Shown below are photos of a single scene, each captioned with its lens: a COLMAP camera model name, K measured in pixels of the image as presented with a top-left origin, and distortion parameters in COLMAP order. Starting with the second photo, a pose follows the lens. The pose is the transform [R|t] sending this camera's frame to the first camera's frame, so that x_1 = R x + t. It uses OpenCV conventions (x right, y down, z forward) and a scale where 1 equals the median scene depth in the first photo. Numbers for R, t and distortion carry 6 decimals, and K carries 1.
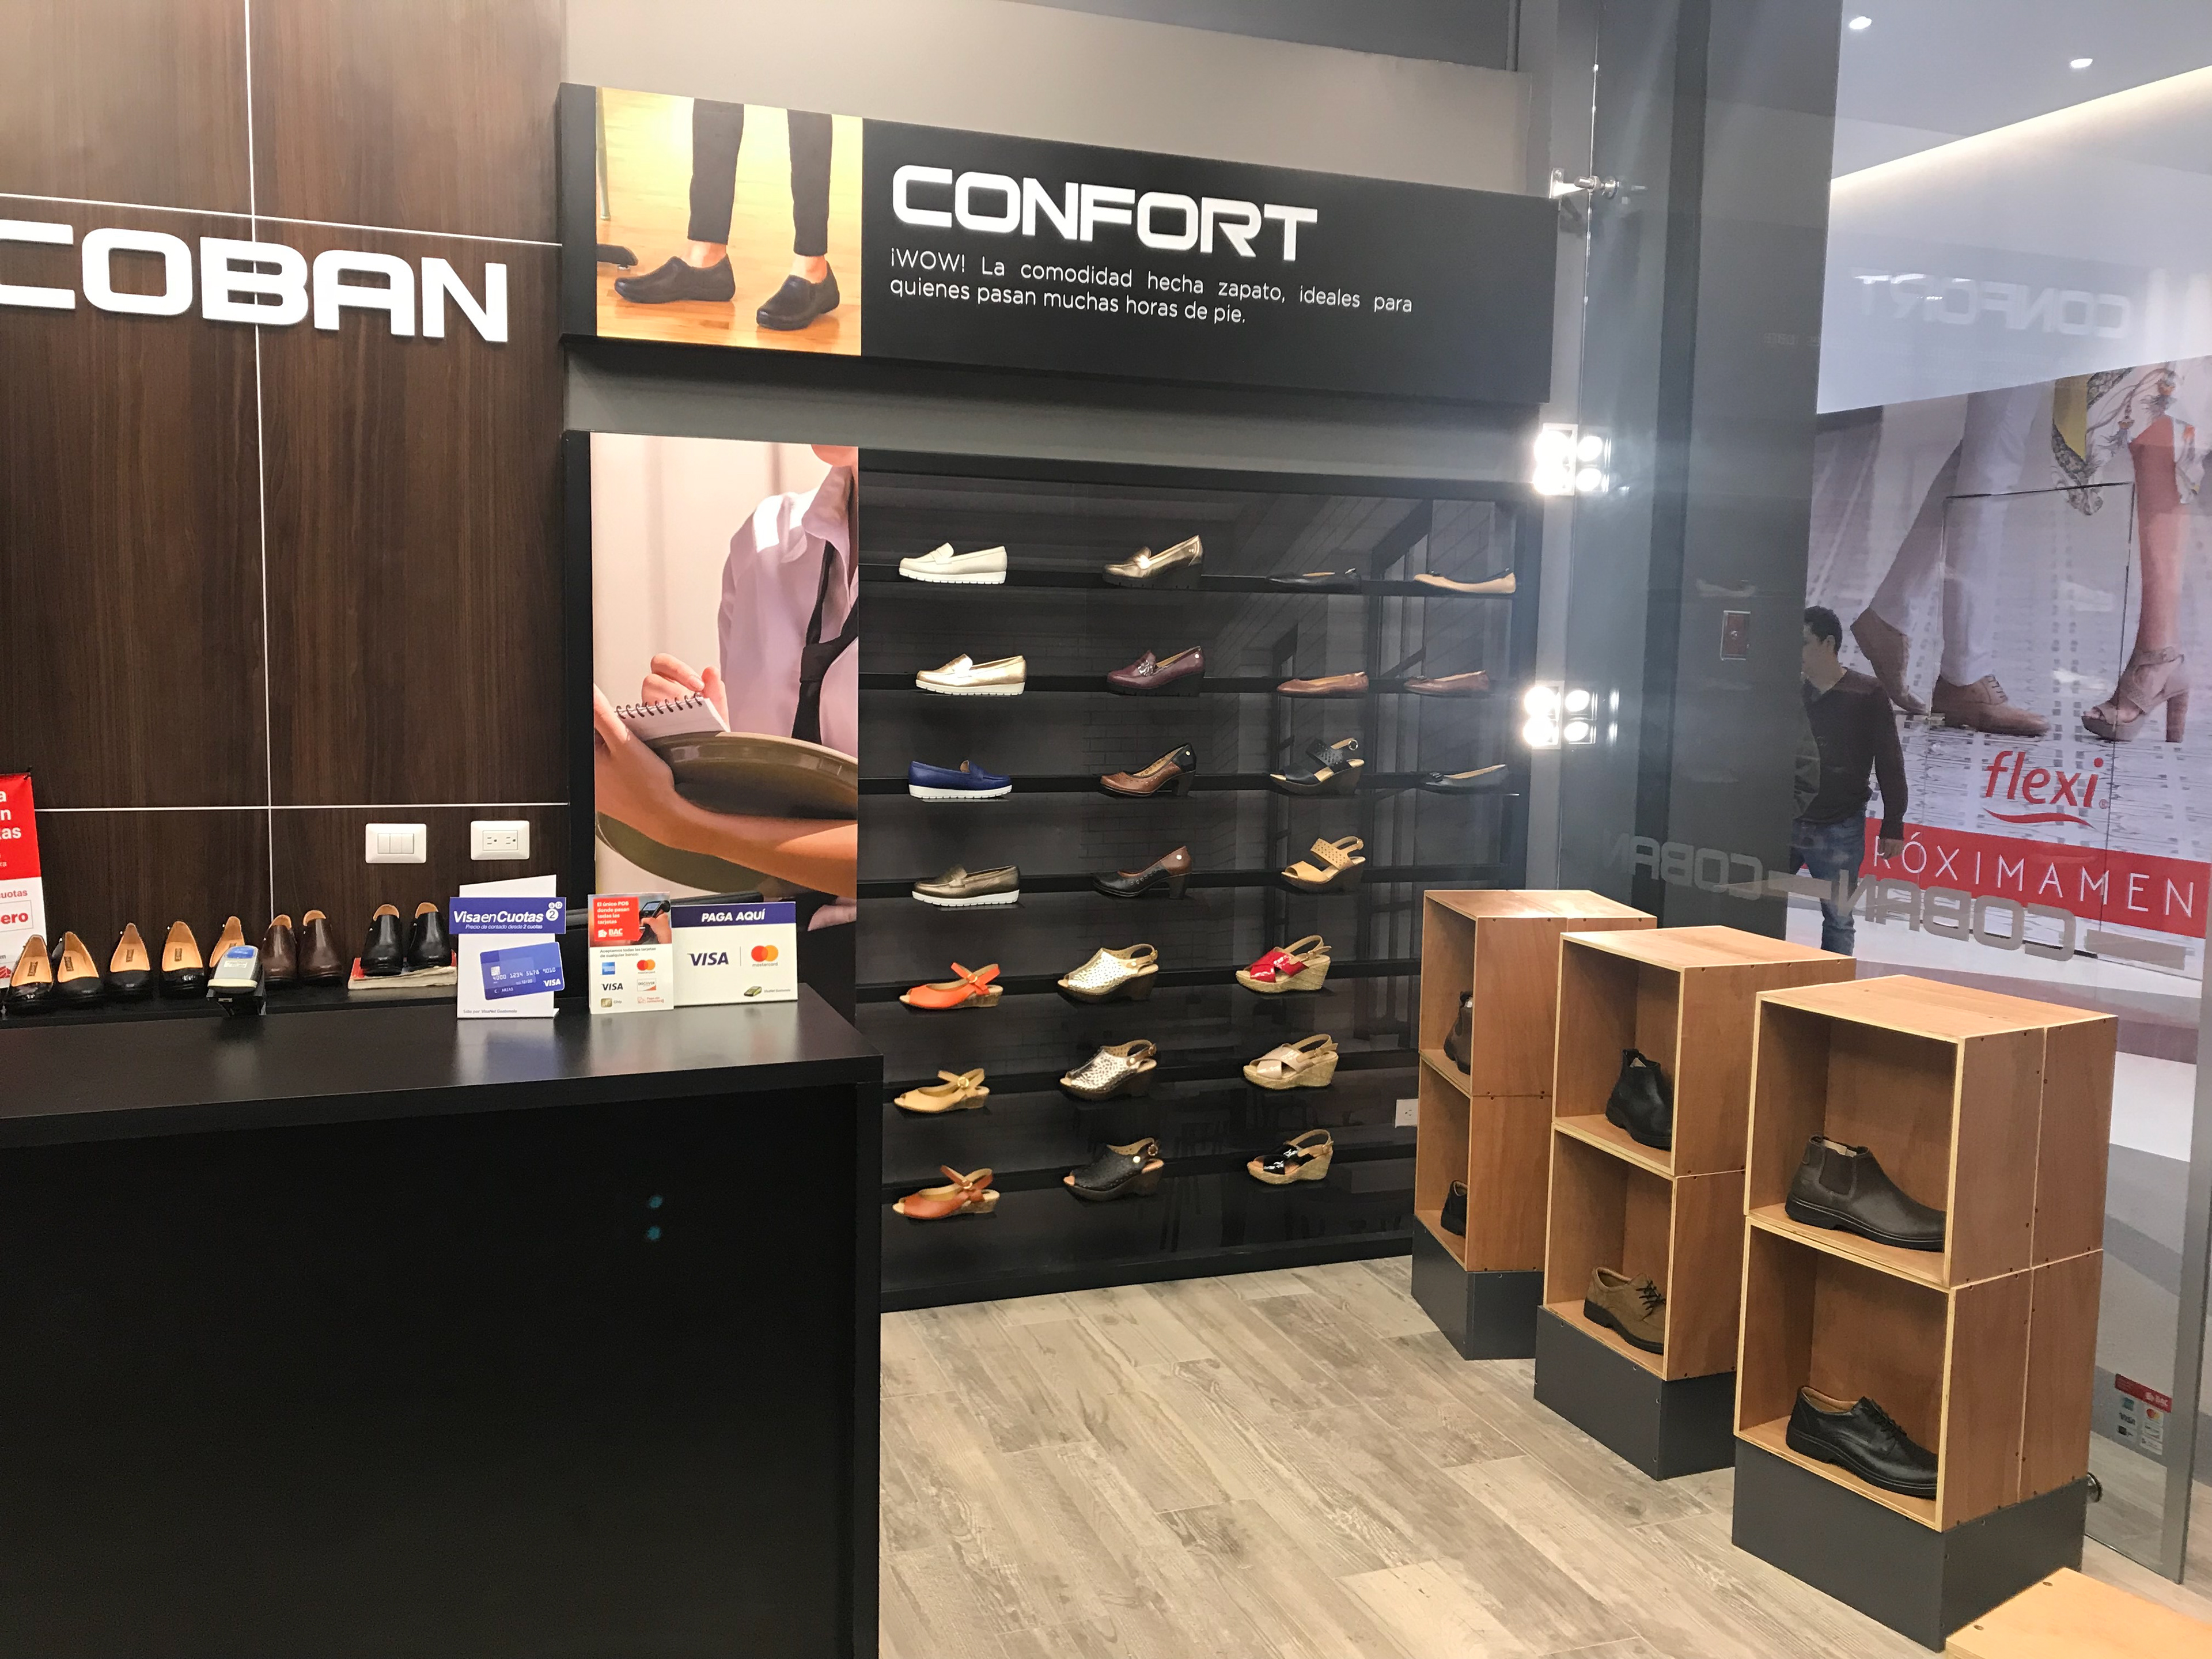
lens RADIAL K [[1818.8, 0, 1106.0], [0, 1818.8, 829.5], [0, 0, 1]] dist [0.002968, -0.077804]
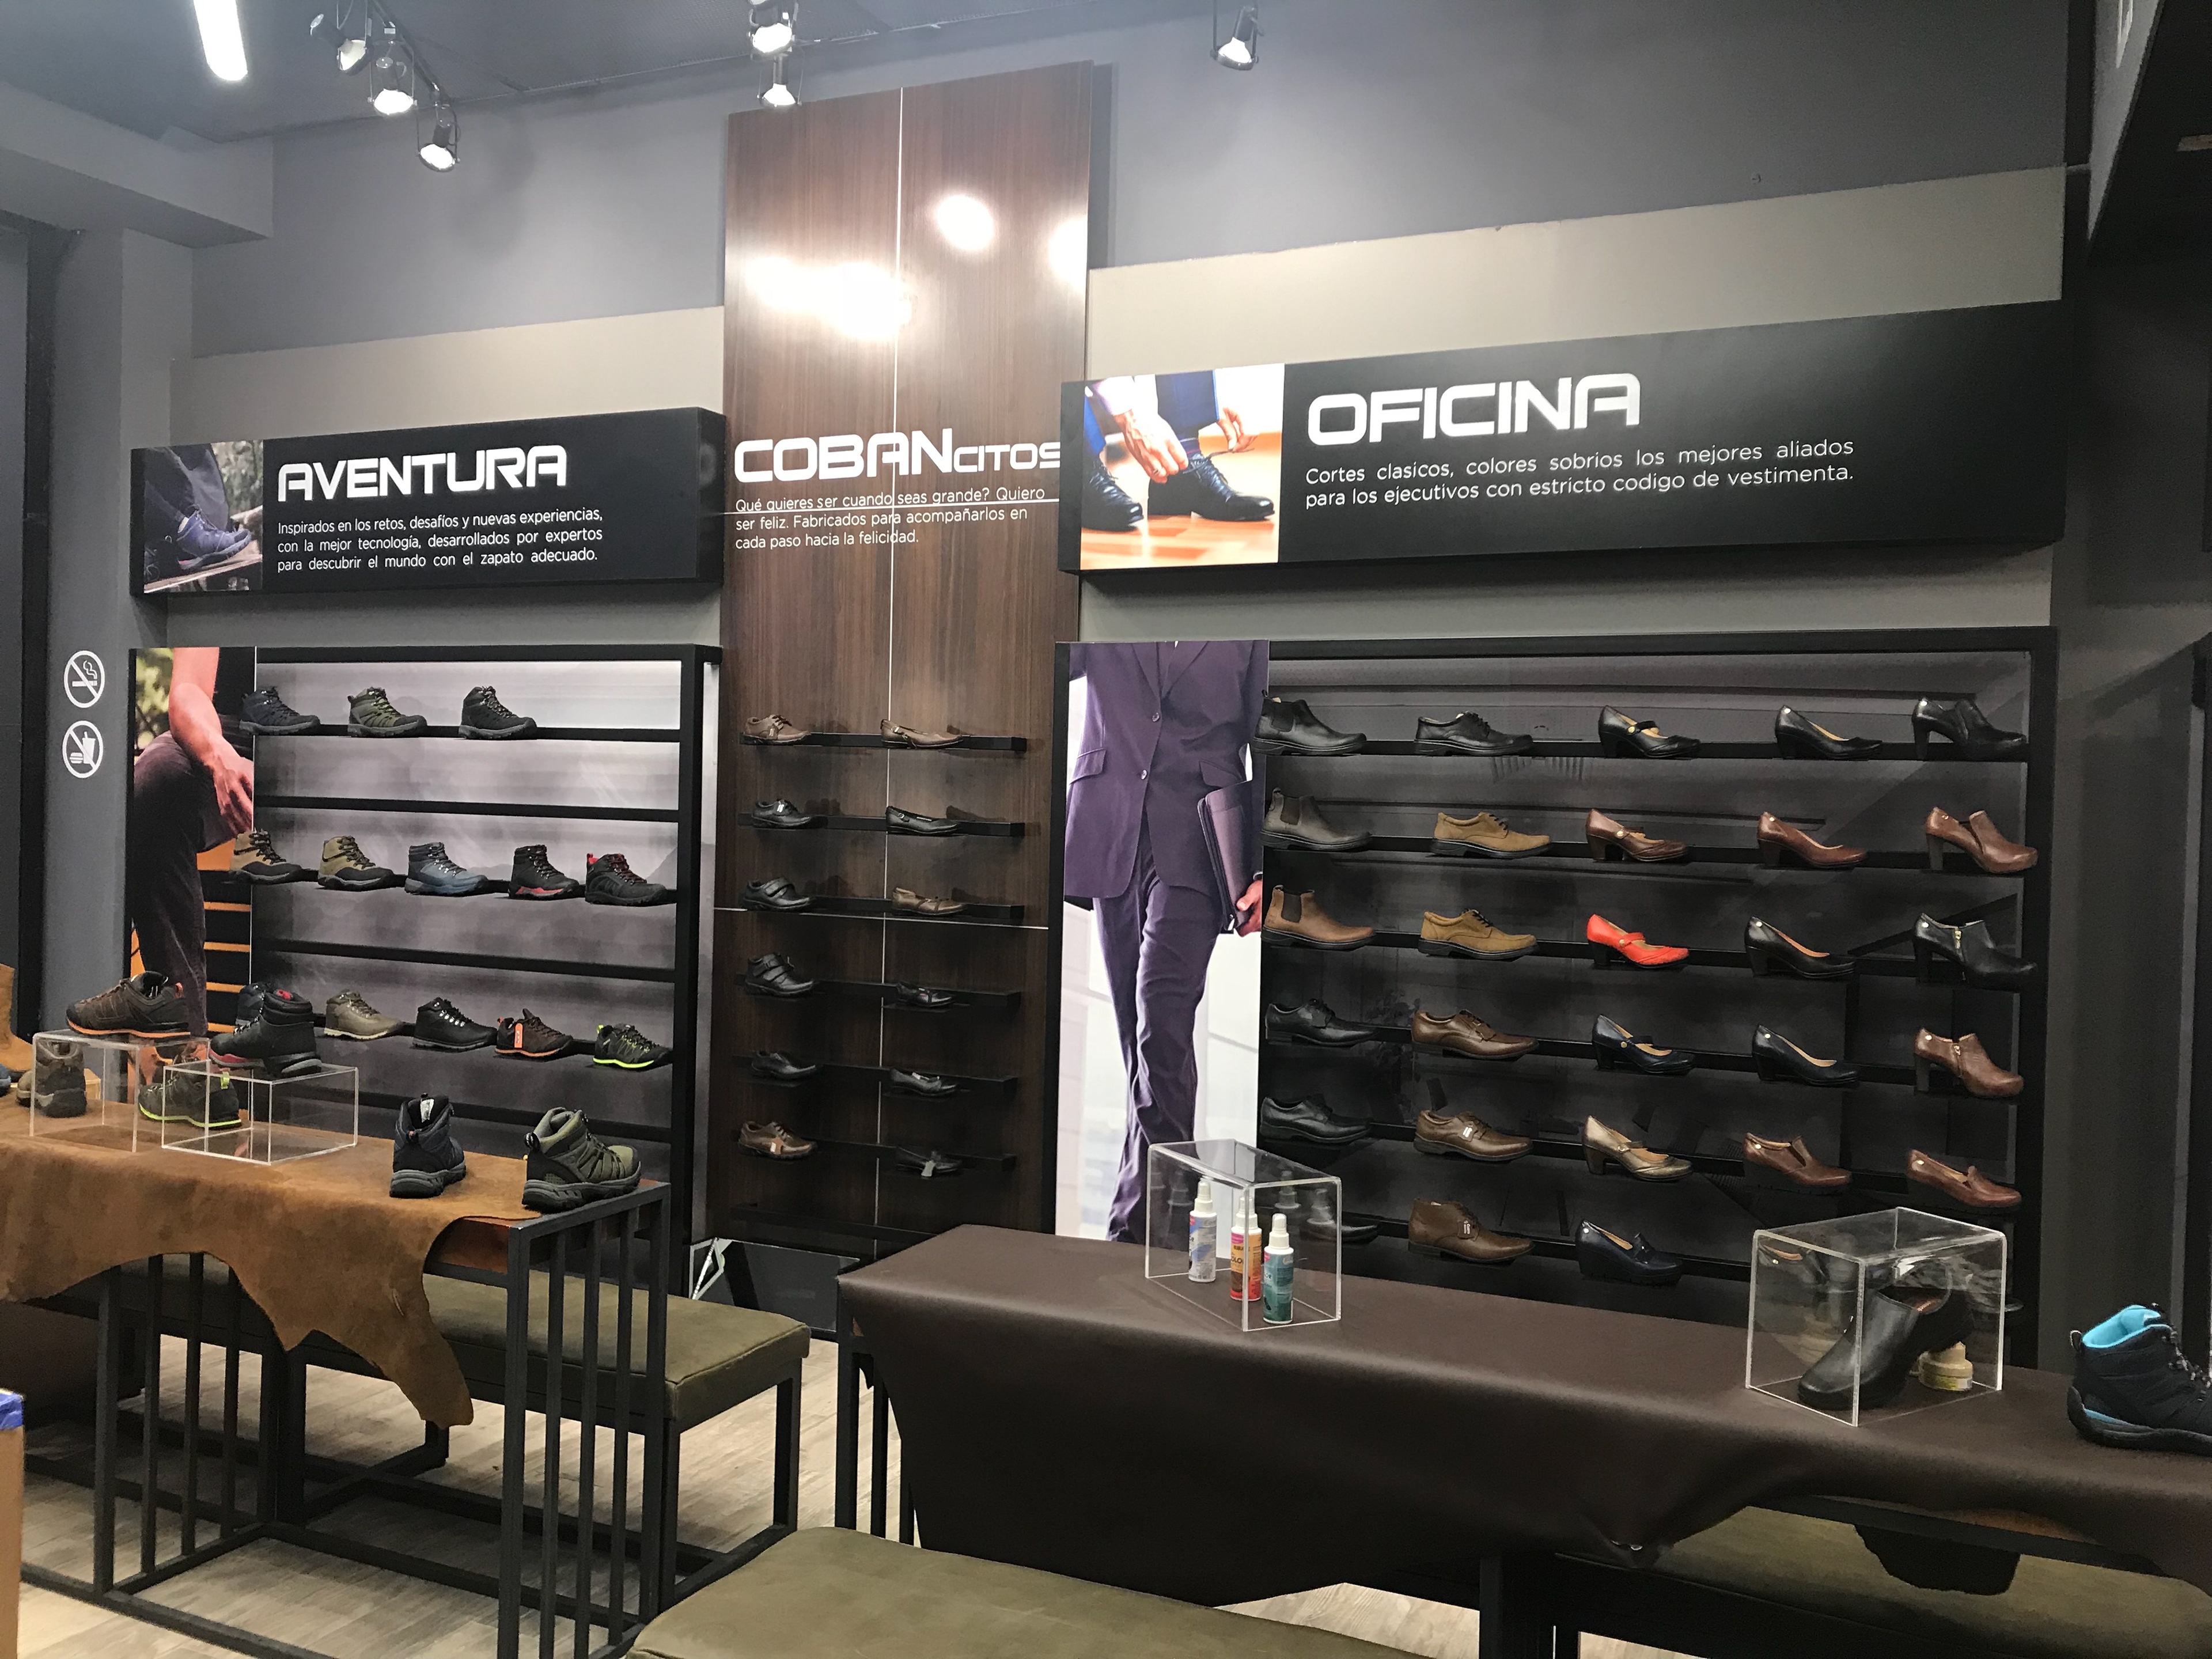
lens RADIAL K [[1818.8, 0, 1106.0], [0, 1818.8, 829.5], [0, 0, 1]] dist [0.002968, -0.077804]
pose [[0.708367, 0.003268, -0.705837, 0.612823], [-0.090293, 0.992193, -0.086023, 0.018030], [0.700045, 0.124668, 0.703132, 0.130669]]
